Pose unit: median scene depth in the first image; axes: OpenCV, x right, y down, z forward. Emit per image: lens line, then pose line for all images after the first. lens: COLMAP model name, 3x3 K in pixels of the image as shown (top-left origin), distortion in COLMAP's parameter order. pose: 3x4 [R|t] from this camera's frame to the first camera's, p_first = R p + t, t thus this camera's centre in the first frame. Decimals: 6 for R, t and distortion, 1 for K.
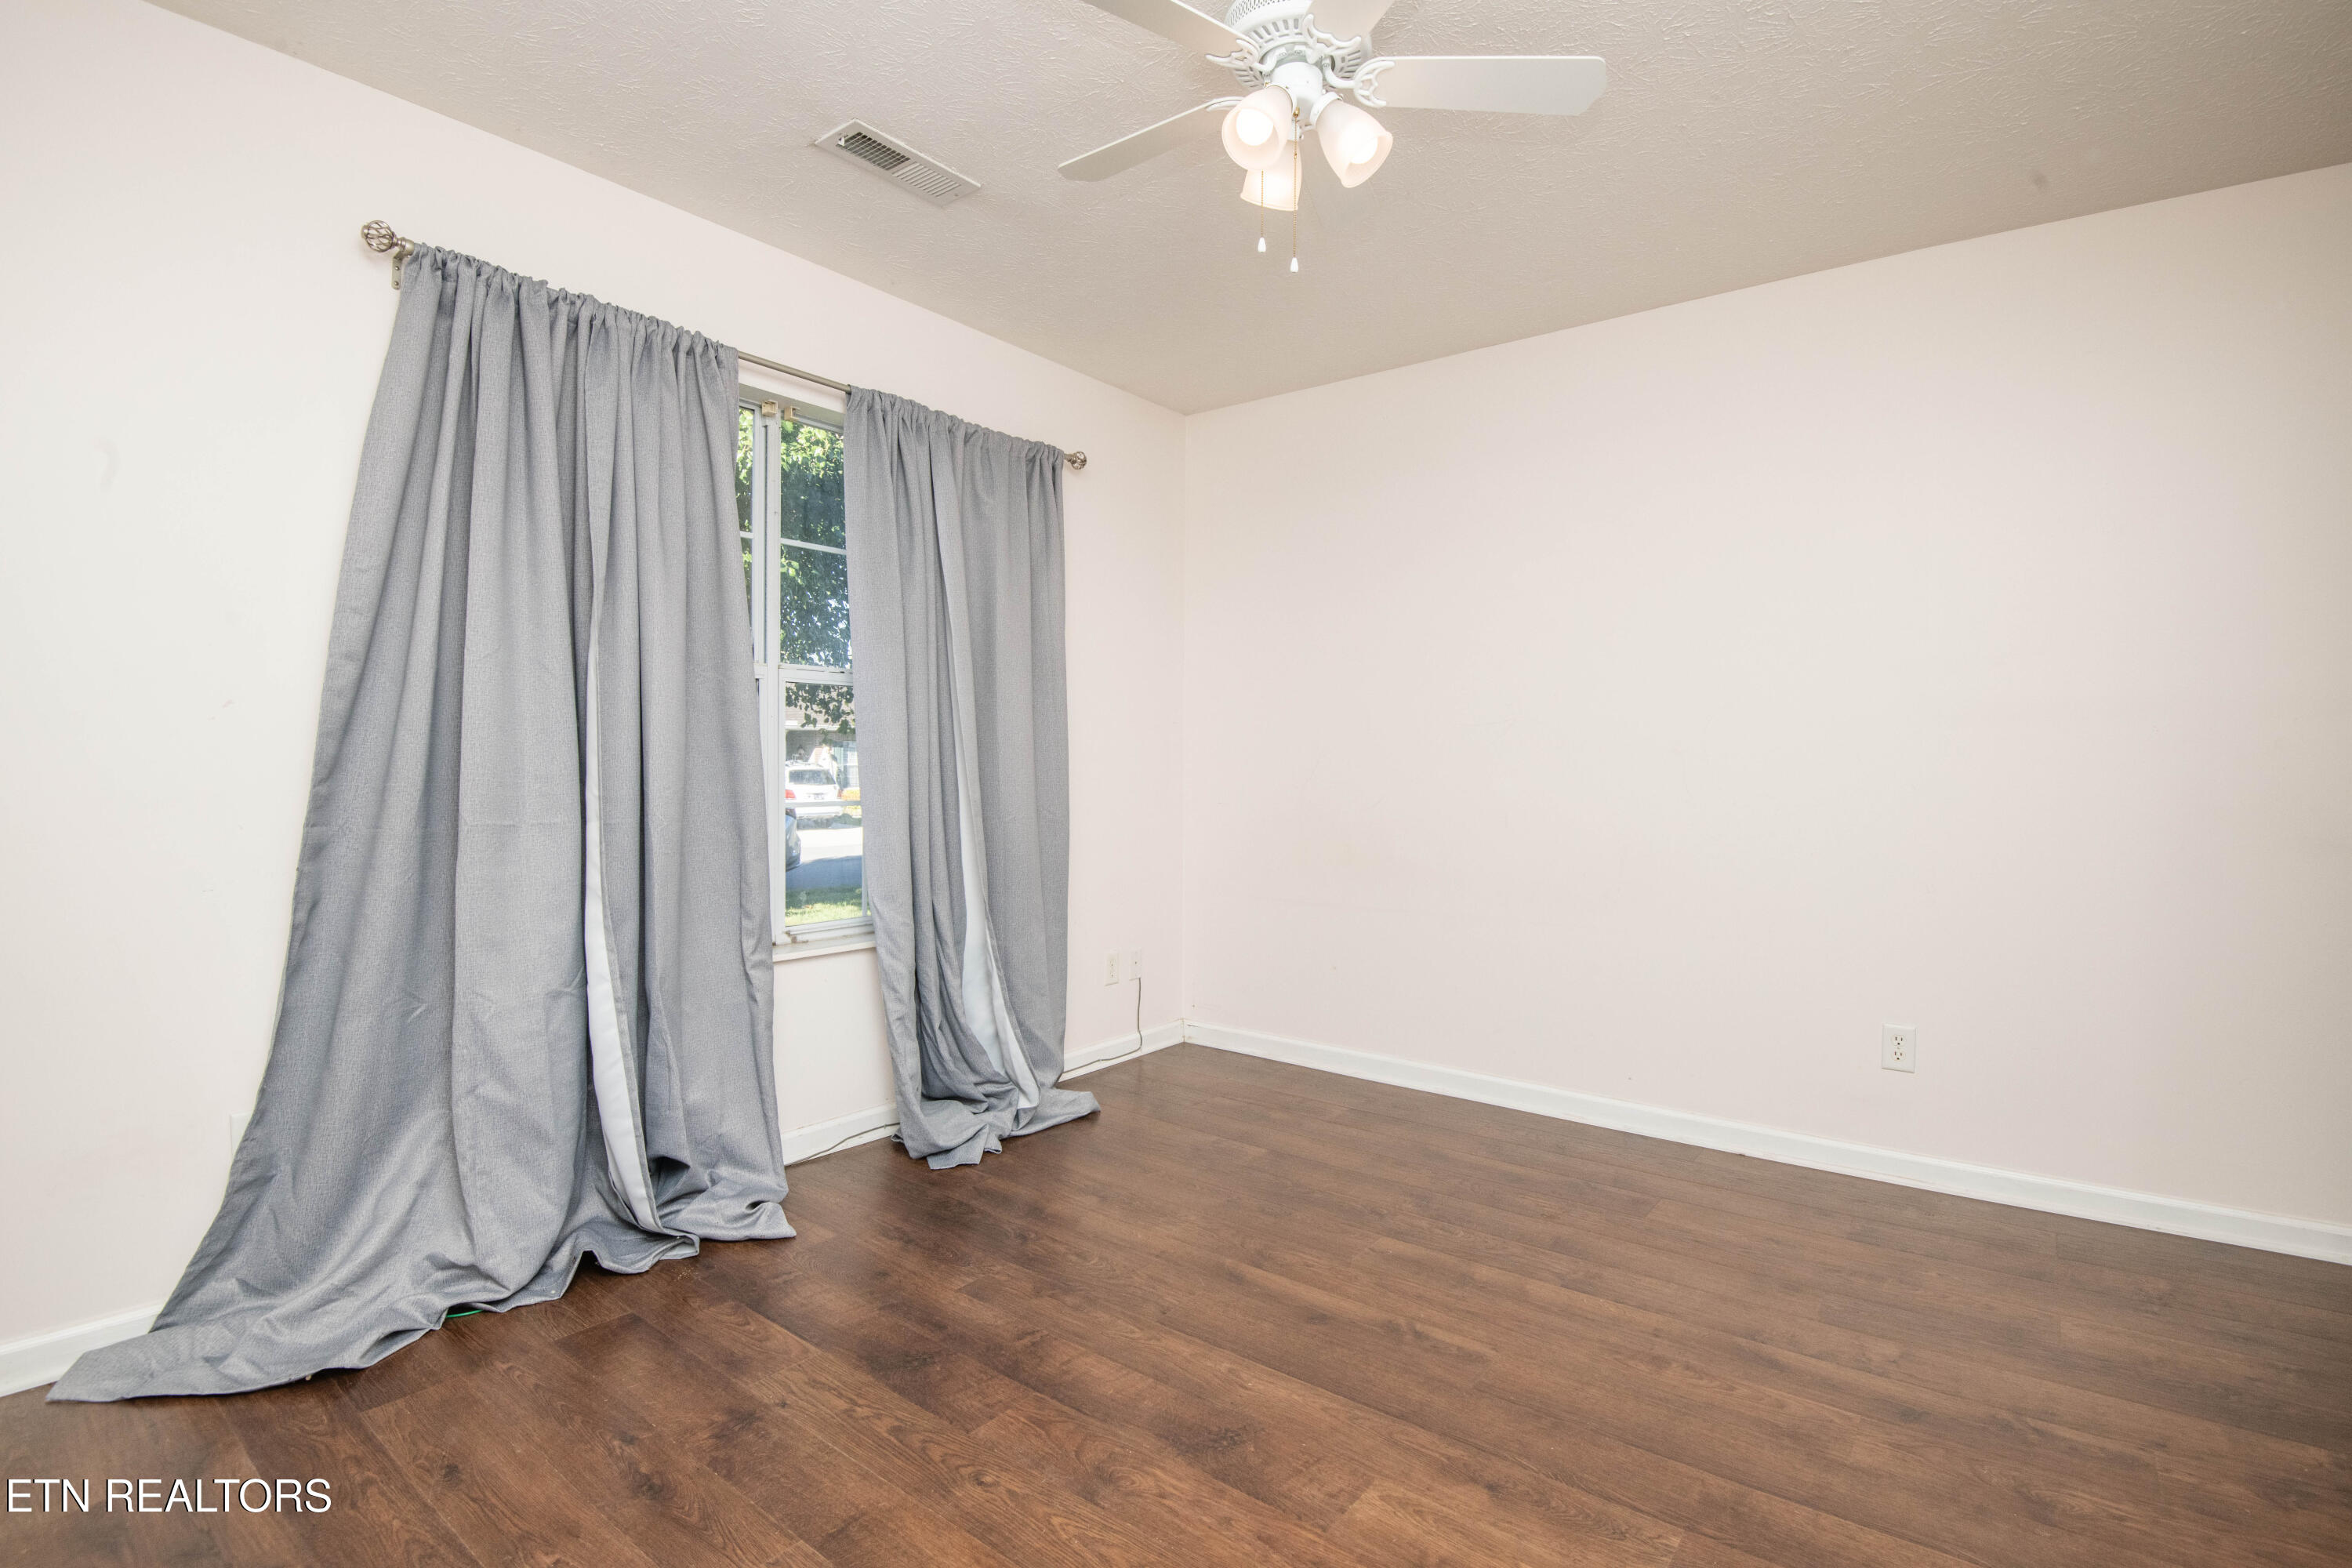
lens RADIAL K [[1086.8, 0, 1179.1], [0, 1086.8, 784.4], [0, 0, 1]] dist [-0.023130, -0.011725]
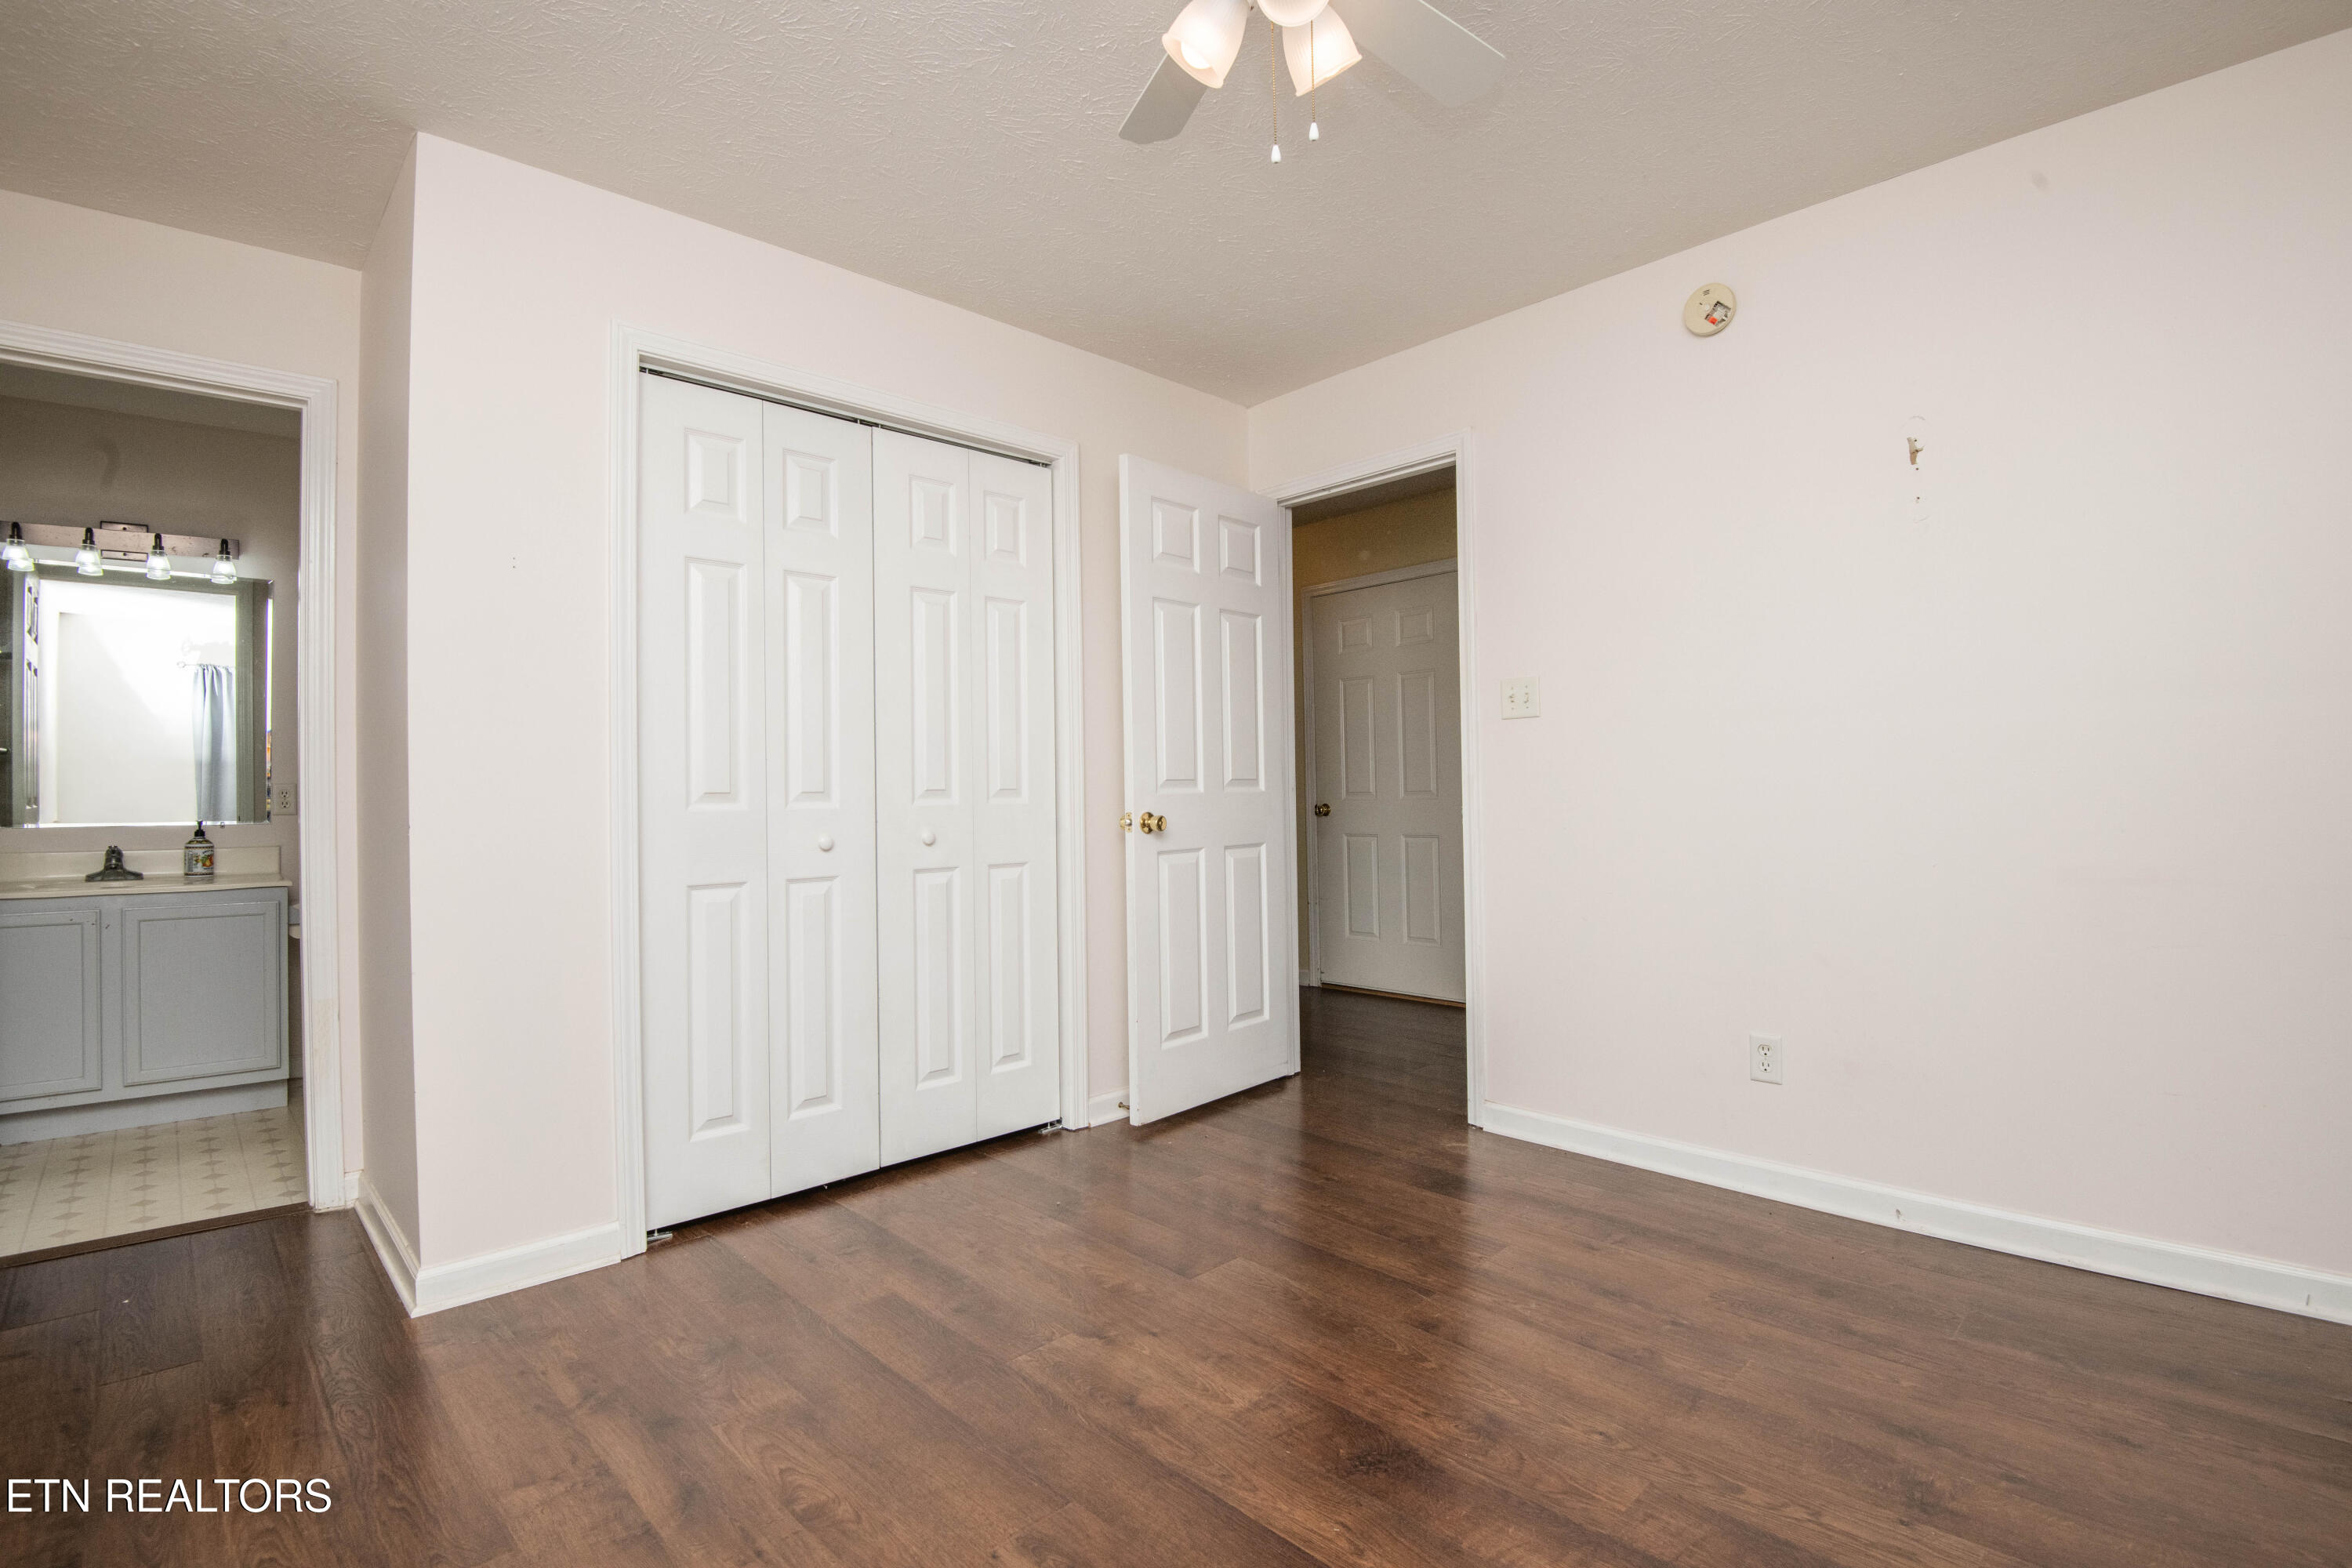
lens RADIAL K [[1086.8, 0, 1185.9], [0, 1086.8, 775.8], [0, 0, 1]] dist [-0.023130, -0.011725]
pose [[-0.991515, 0.008819, 0.129694, 0.058586], [0.010603, 0.999858, 0.013067, -0.013524], [-0.129560, 0.014331, -0.991468, 1.528667]]
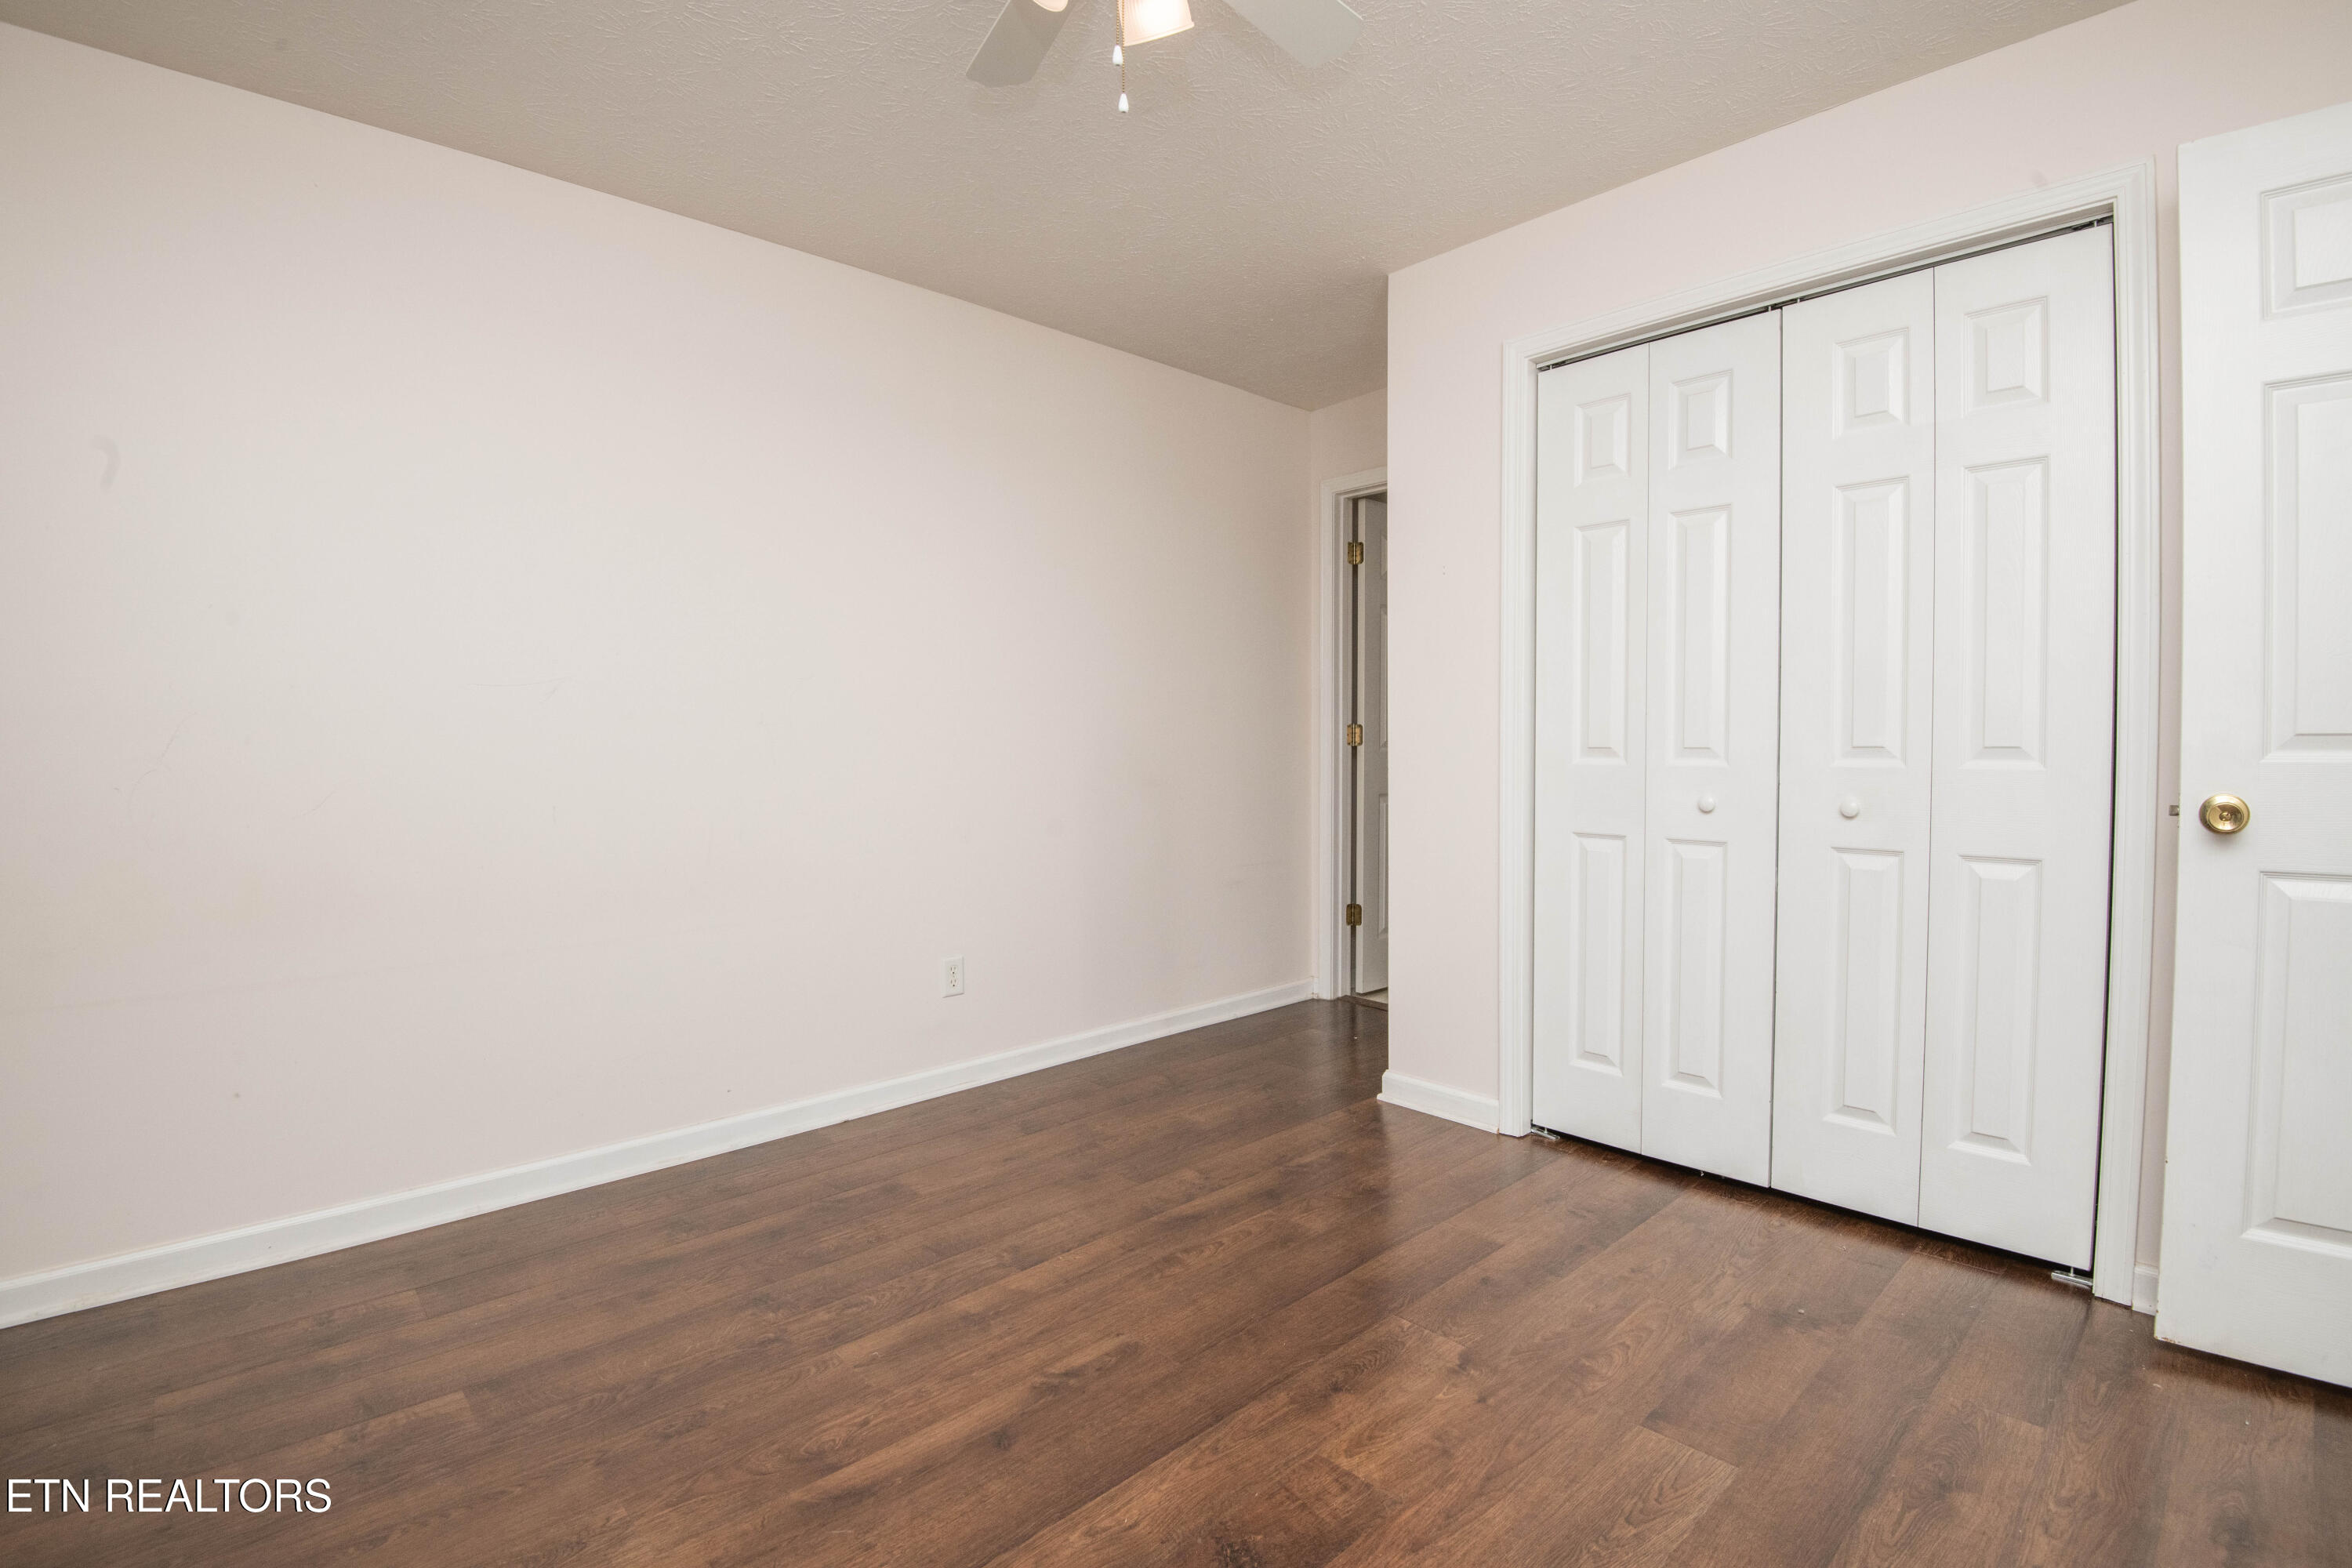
lens RADIAL K [[1086.8, 0, 1189.2], [0, 1086.8, 781.3], [0, 0, 1]] dist [-0.023130, -0.011725]
pose [[0.145925, -0.043915, 0.988321, -0.575366], [0.030620, 0.998736, 0.039857, -0.010014], [-0.988822, 0.024446, 0.147085, 0.703975]]
